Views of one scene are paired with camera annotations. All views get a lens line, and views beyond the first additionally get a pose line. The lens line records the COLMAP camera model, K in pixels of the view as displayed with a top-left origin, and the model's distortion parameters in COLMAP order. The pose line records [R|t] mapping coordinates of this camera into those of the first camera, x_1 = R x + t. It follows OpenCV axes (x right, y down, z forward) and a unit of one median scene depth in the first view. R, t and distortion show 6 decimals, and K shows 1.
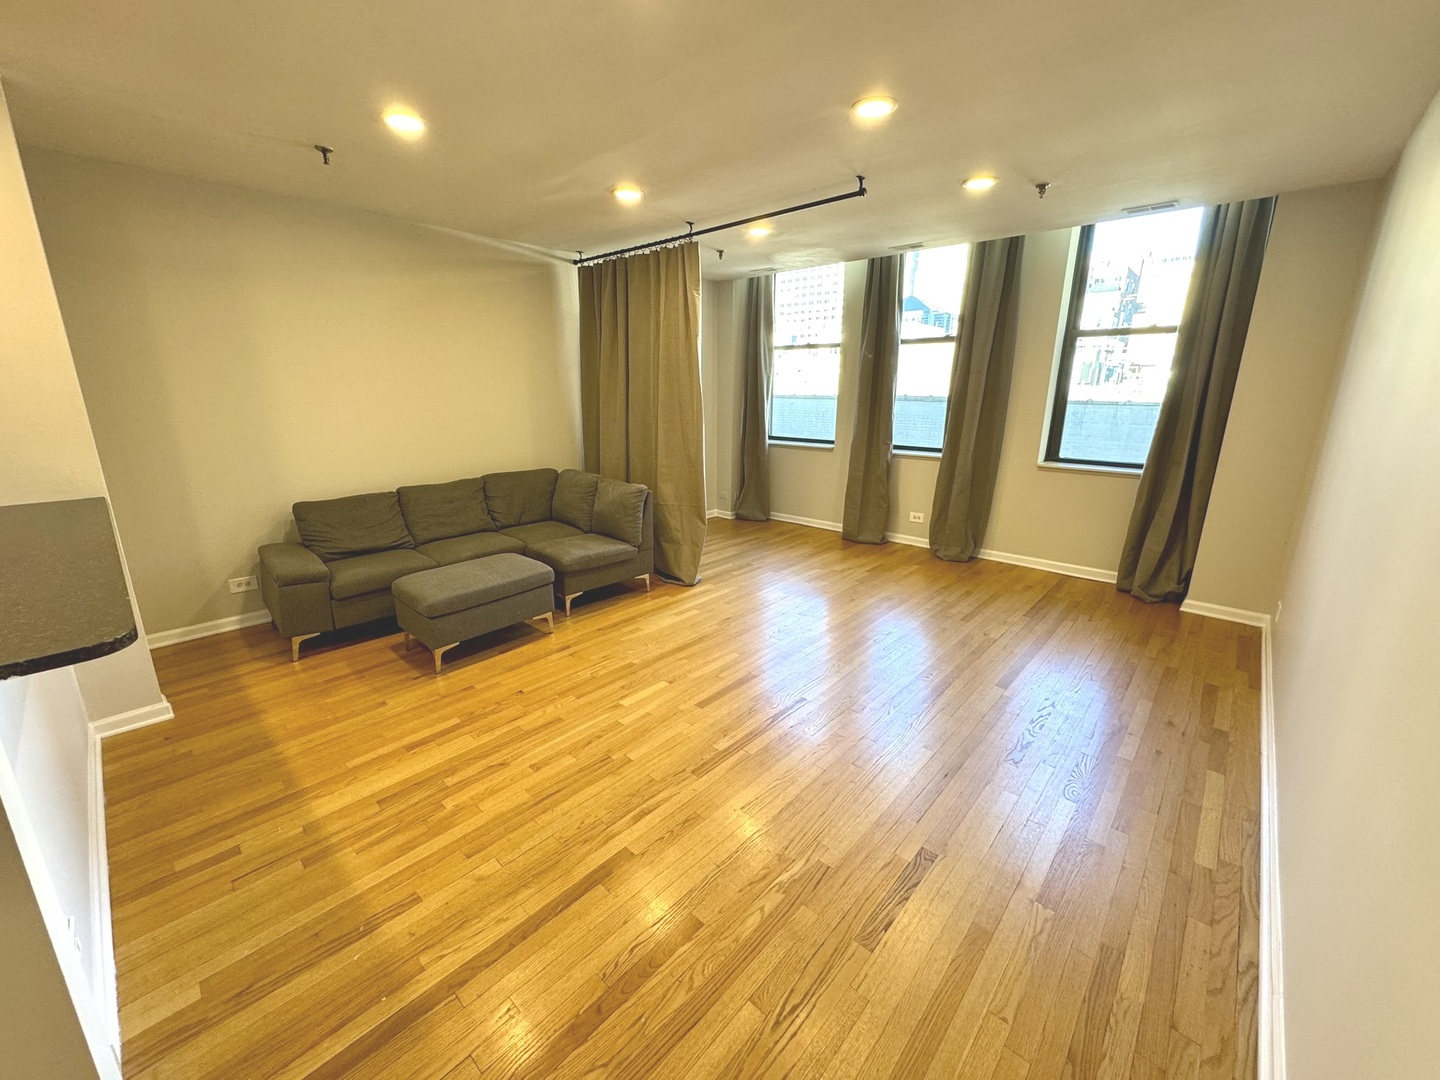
lens RADIAL K [[574.9, 0, 720.0], [0, 574.9, 540.0], [0, 0, 1]] dist [-0.000400, 0.000590]
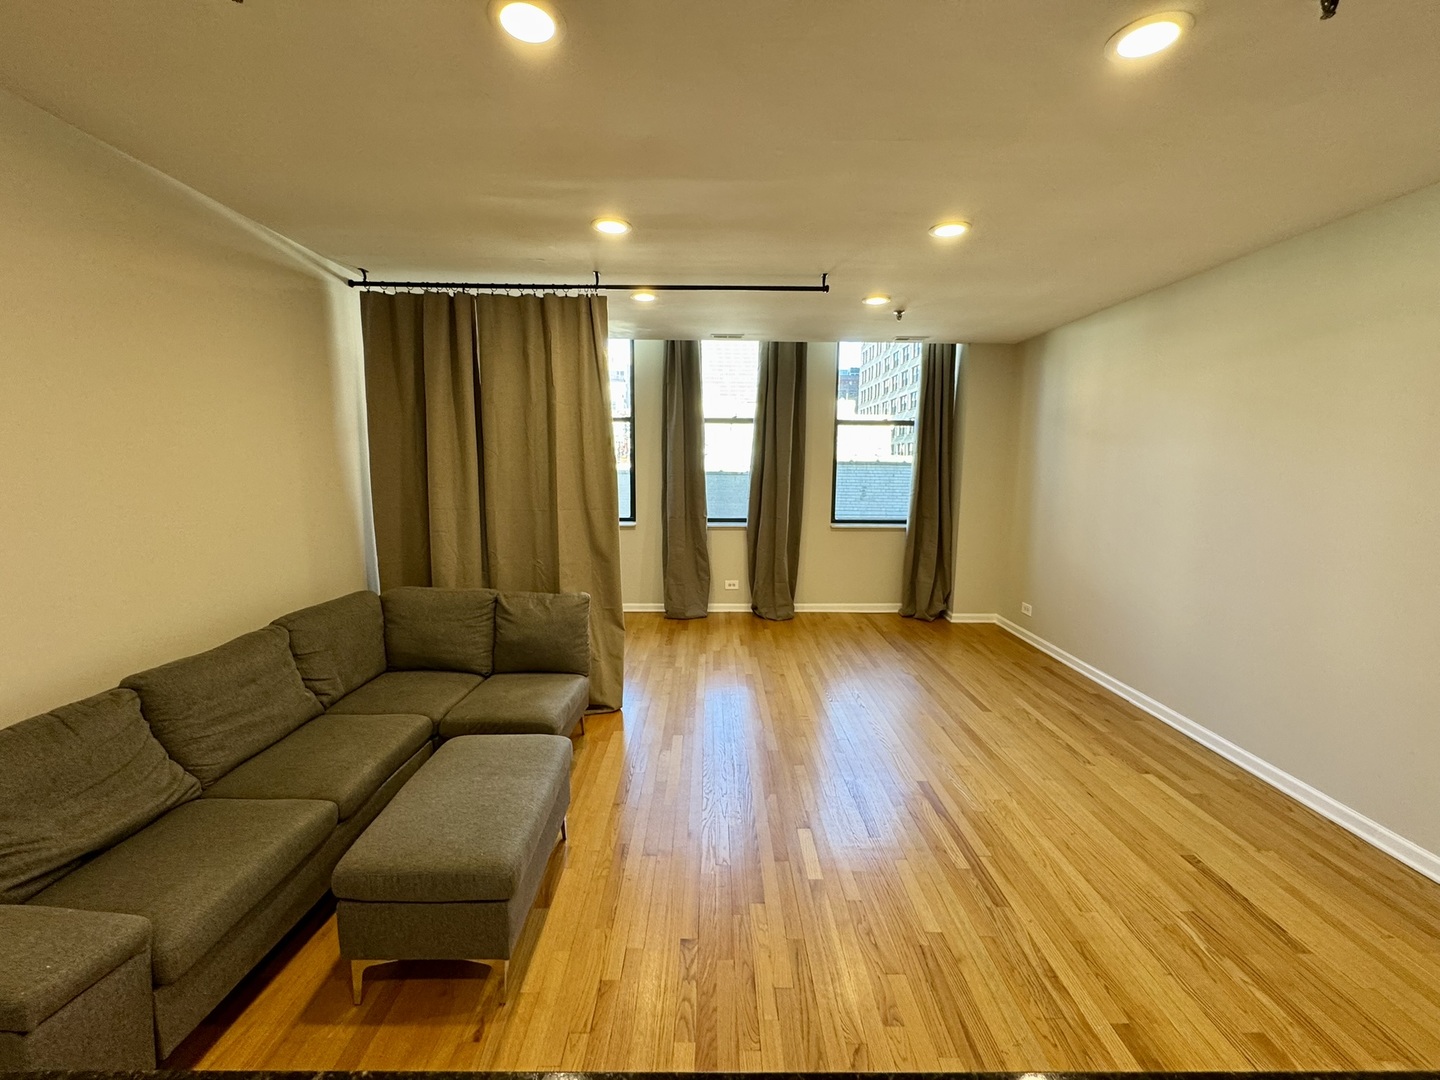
lens RADIAL K [[574.9, 0, 720.0], [0, 574.9, 540.0], [0, 0, 1]] dist [-0.000400, 0.000590]
pose [[0.728284, -0.091321, 0.679163, -0.476506], [0.171145, 0.983913, -0.051226, -0.087965], [-0.663560, 0.153542, 0.732197, 0.298867]]
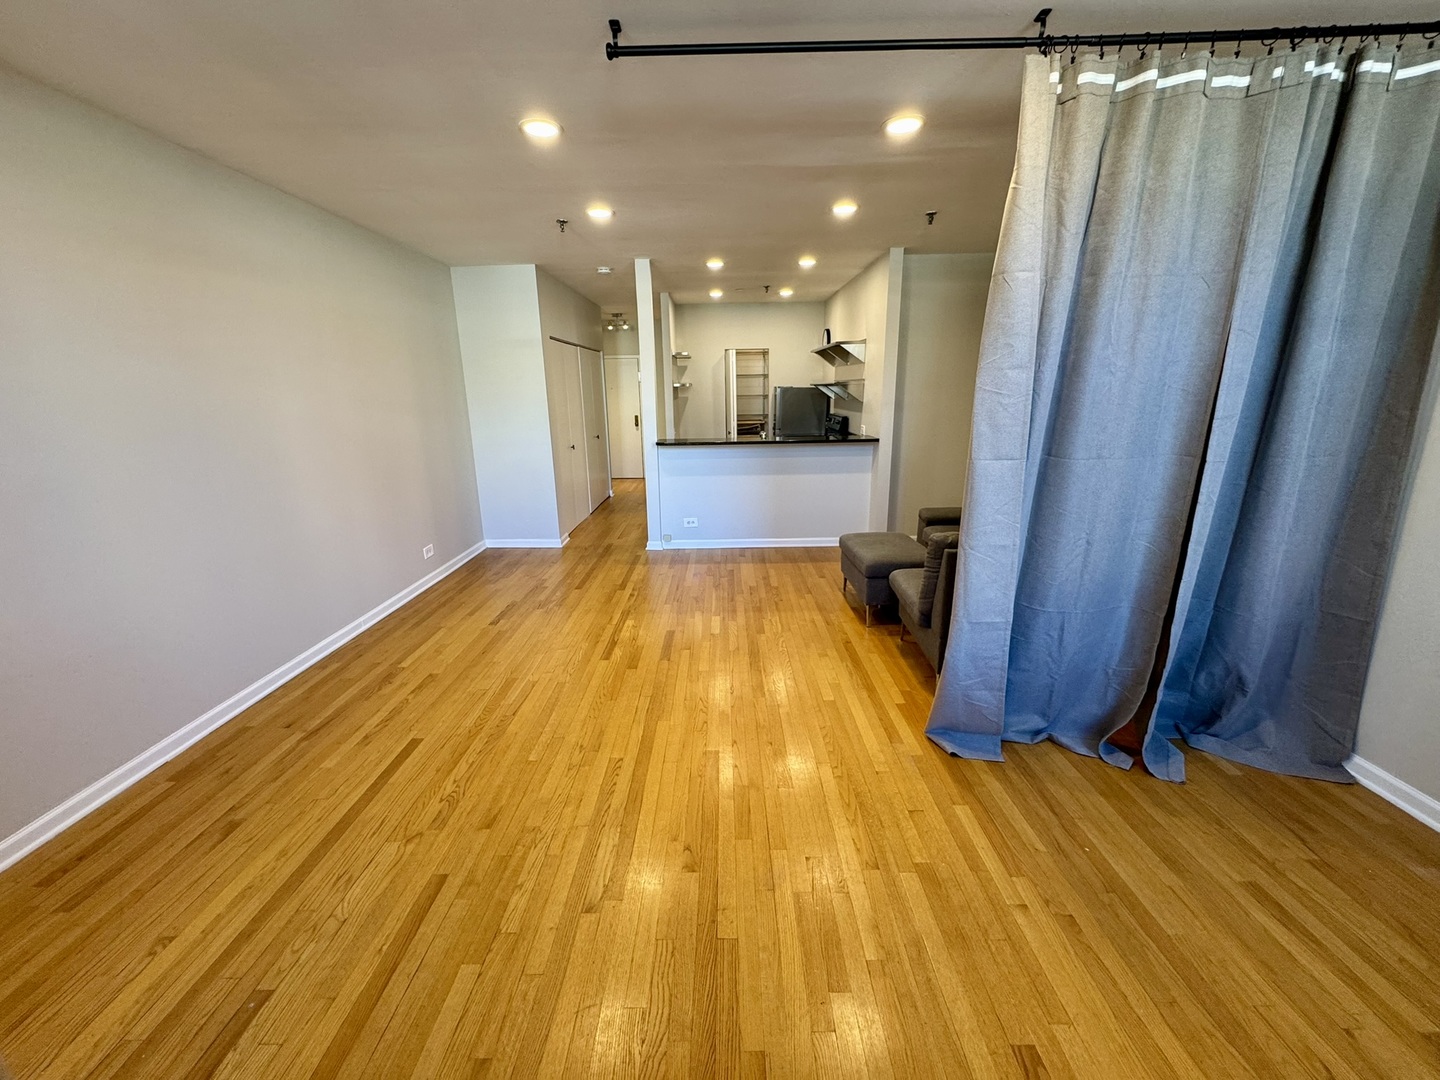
lens RADIAL K [[574.9, 0, 720.0], [0, 574.9, 540.0], [0, 0, 1]] dist [-0.000400, 0.000590]
pose [[-0.740802, 0.179368, -0.647333, 0.450911], [-0.161969, 0.887557, 0.431287, -0.313050], [0.651904, 0.424346, -0.628452, 1.171800]]
